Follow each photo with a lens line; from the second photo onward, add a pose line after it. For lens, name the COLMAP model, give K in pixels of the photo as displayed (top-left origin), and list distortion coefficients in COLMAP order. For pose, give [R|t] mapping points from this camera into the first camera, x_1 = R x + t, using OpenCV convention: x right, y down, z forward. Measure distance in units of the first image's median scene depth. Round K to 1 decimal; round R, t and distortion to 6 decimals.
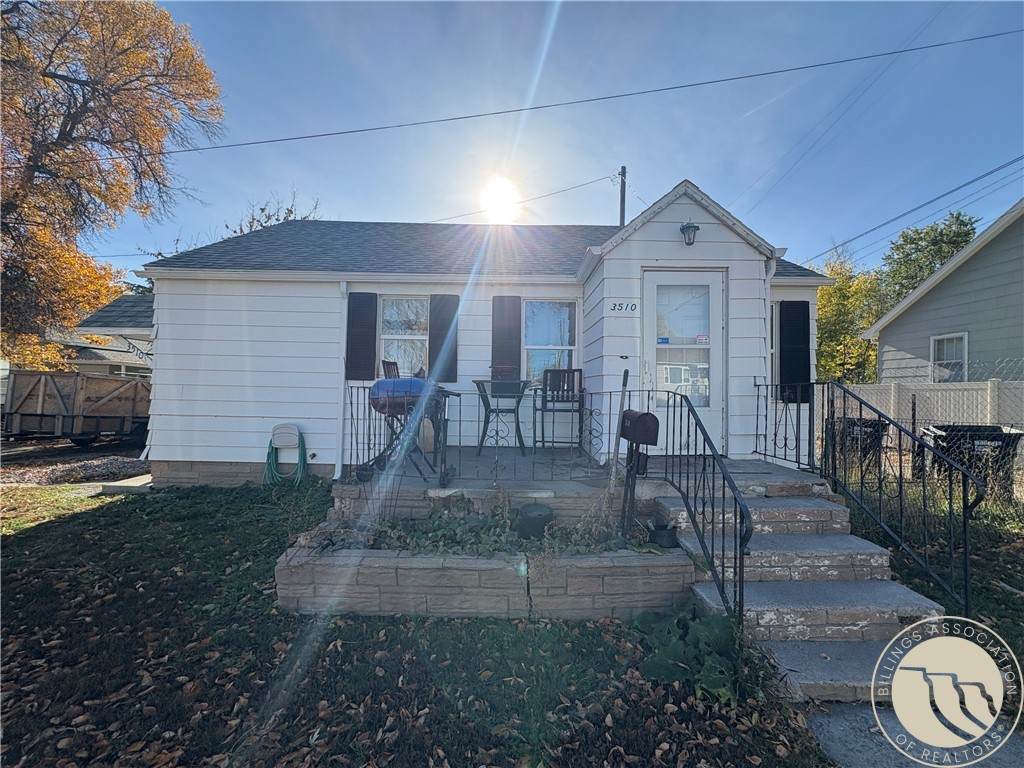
lens RADIAL K [[408.3, 0, 509.2], [0, 408.3, 381.9], [0, 0, 1]] dist [0.000016, 0.000927]
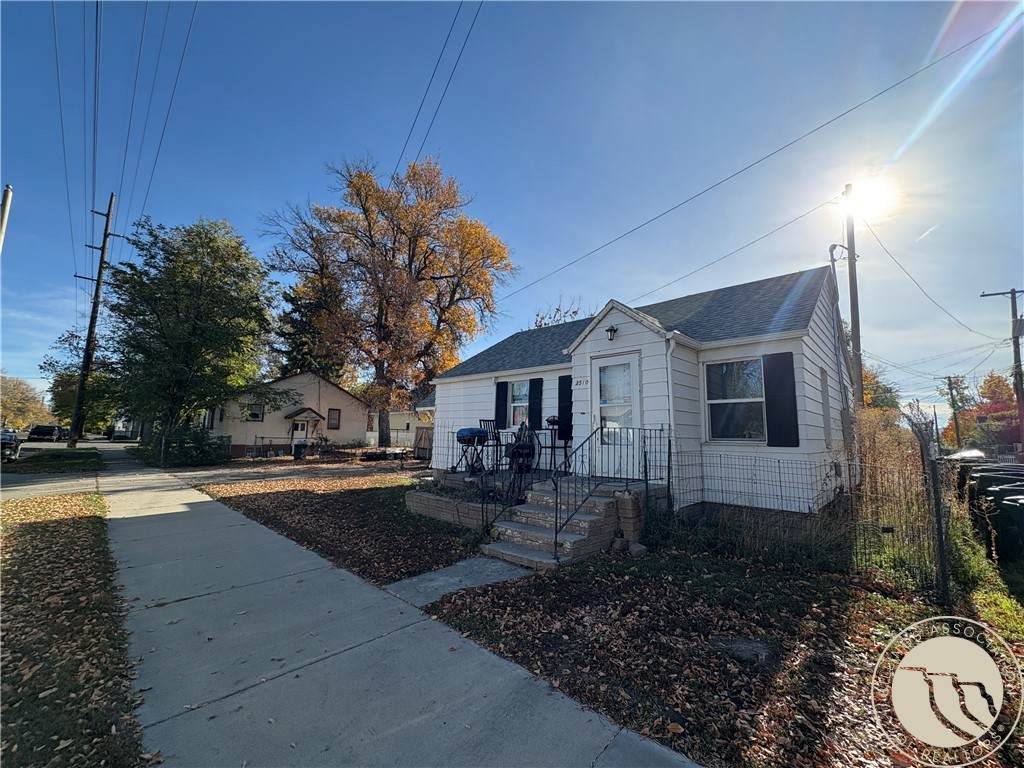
lens RADIAL K [[408.3, 0, 516.3], [0, 408.3, 374.2], [0, 0, 1]] dist [0.000016, 0.000927]
pose [[0.726018, -0.102249, -0.680031, 0.941366], [0.003259, 0.989385, -0.145284, 0.016255], [0.687668, 0.103262, 0.718644, -0.282283]]
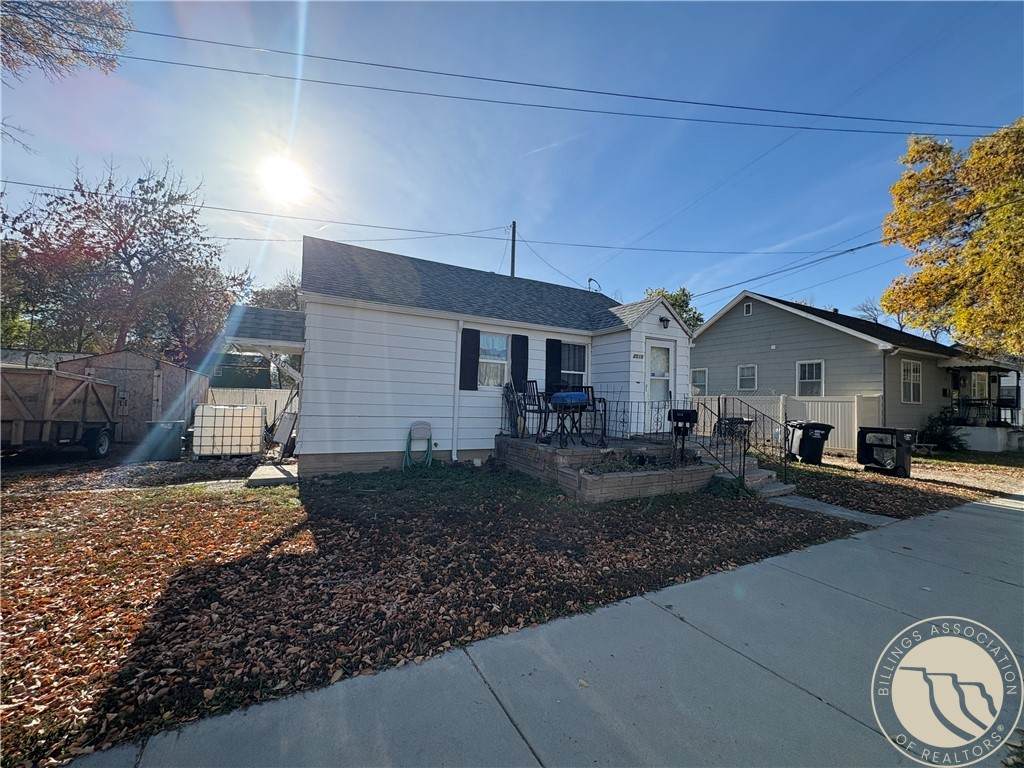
lens RADIAL K [[408.3, 0, 509.7], [0, 408.3, 380.1], [0, 0, 1]] dist [0.000016, 0.000927]
pose [[0.883913, 0.032674, 0.466509, -0.901132], [-0.024138, 0.999414, -0.024263, -0.008083], [-0.467028, 0.010186, 0.884184, -0.328357]]
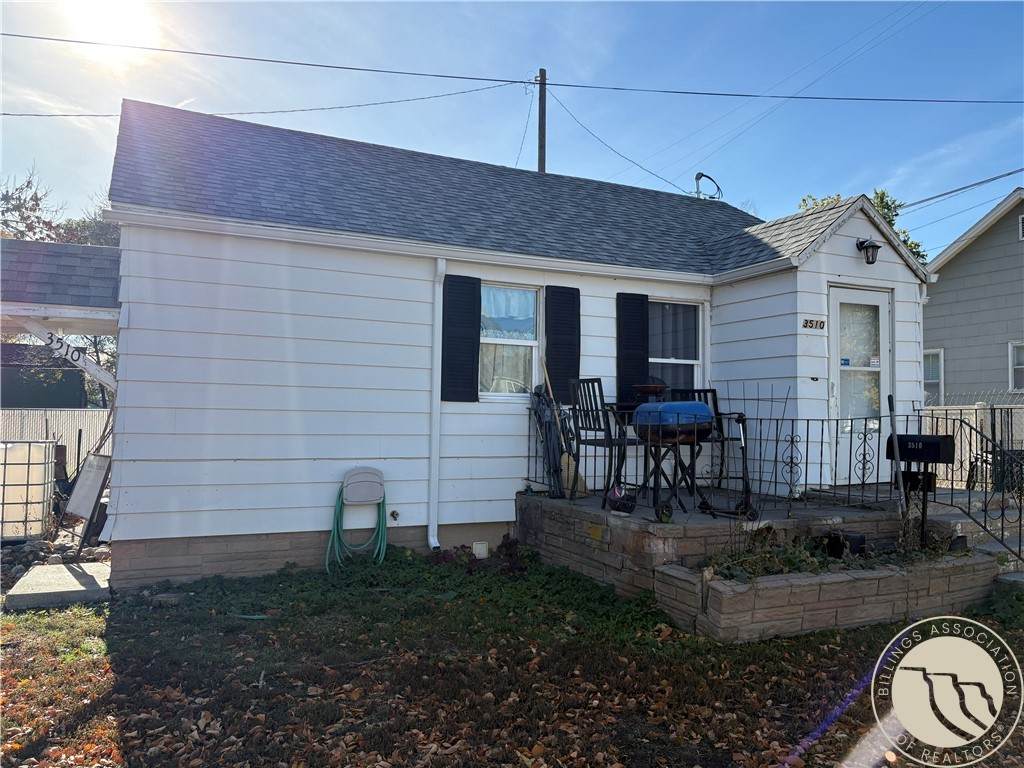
lens RADIAL K [[772.6, 0, 502.5], [0, 772.6, 379.3], [0, 0, 1]] dist [0.044040, -0.007729]
pose [[0.904698, 0.017153, 0.425709, -0.855345], [-0.005326, 0.999566, -0.028957, -0.004271], [-0.426021, 0.023930, 0.904397, -0.219541]]
